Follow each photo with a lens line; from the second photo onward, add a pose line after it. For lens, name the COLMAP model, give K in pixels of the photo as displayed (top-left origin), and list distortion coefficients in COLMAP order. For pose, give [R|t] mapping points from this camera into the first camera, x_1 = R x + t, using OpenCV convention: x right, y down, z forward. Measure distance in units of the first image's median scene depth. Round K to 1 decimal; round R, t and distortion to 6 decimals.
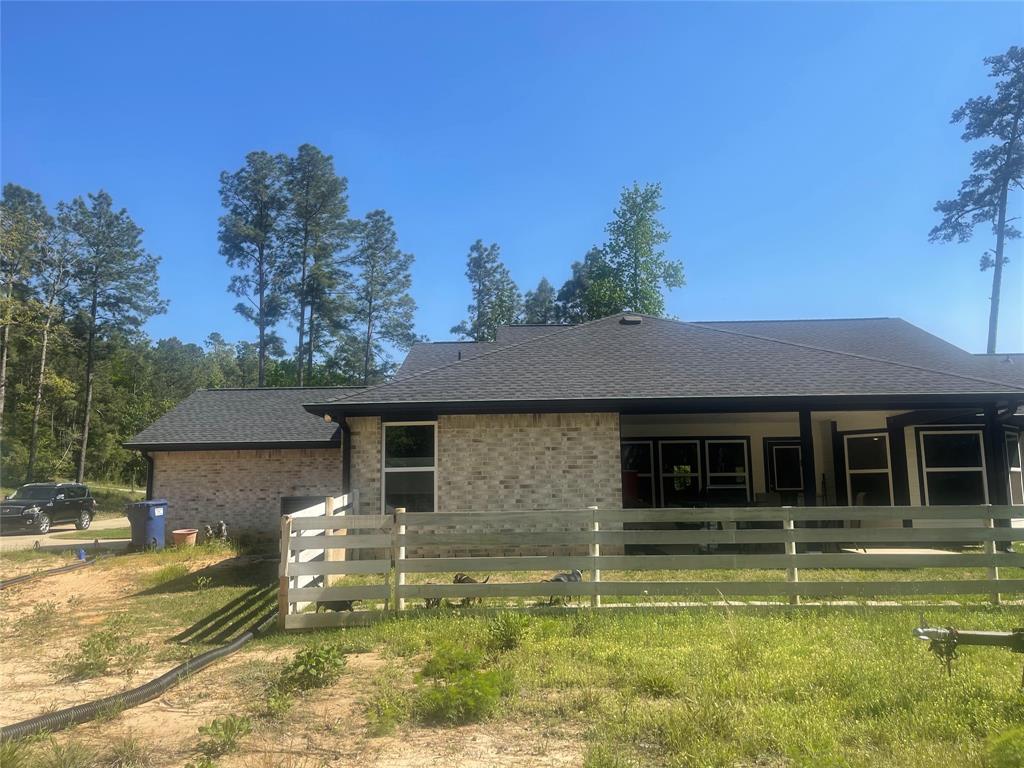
lens RADIAL K [[778.2, 0, 515.2], [0, 778.2, 390.3], [0, 0, 1]] dist [0.074053, -0.109144]
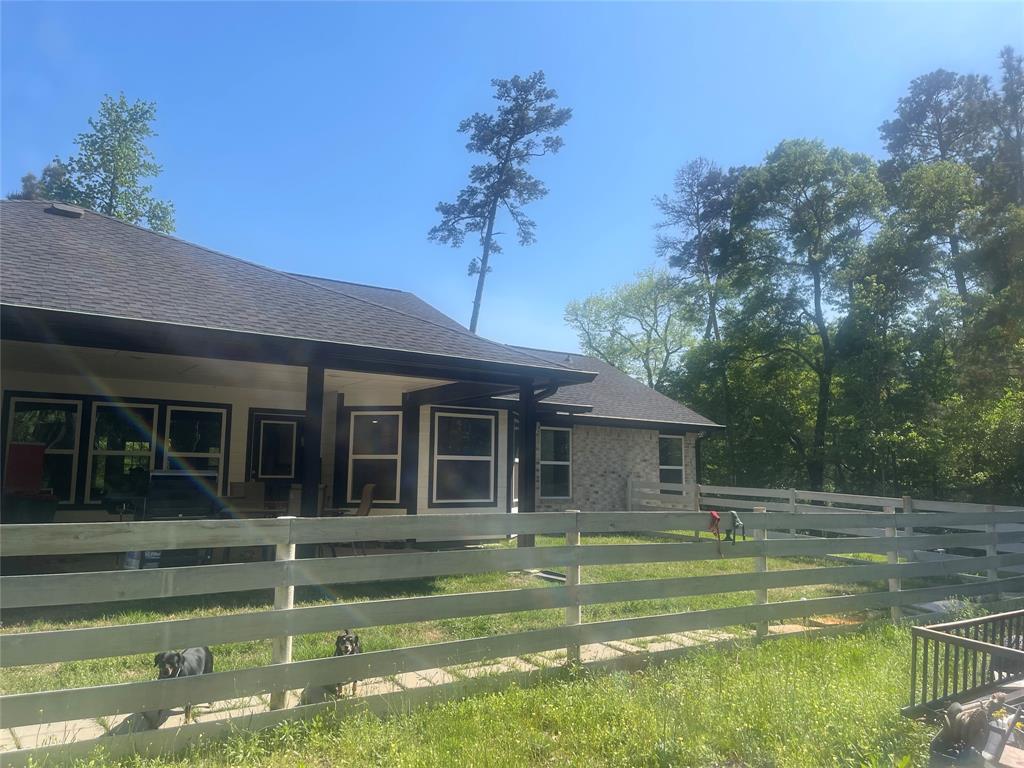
lens RADIAL K [[777.7, 0, 516.0], [0, 777.7, 380.1], [0, 0, 1]] dist [0.076990, -0.108769]
pose [[0.801803, 0.096524, 0.589742, 0.029782], [-0.100926, 0.994565, -0.025565, 0.010871], [-0.589004, -0.039022, 0.807187, 0.096438]]
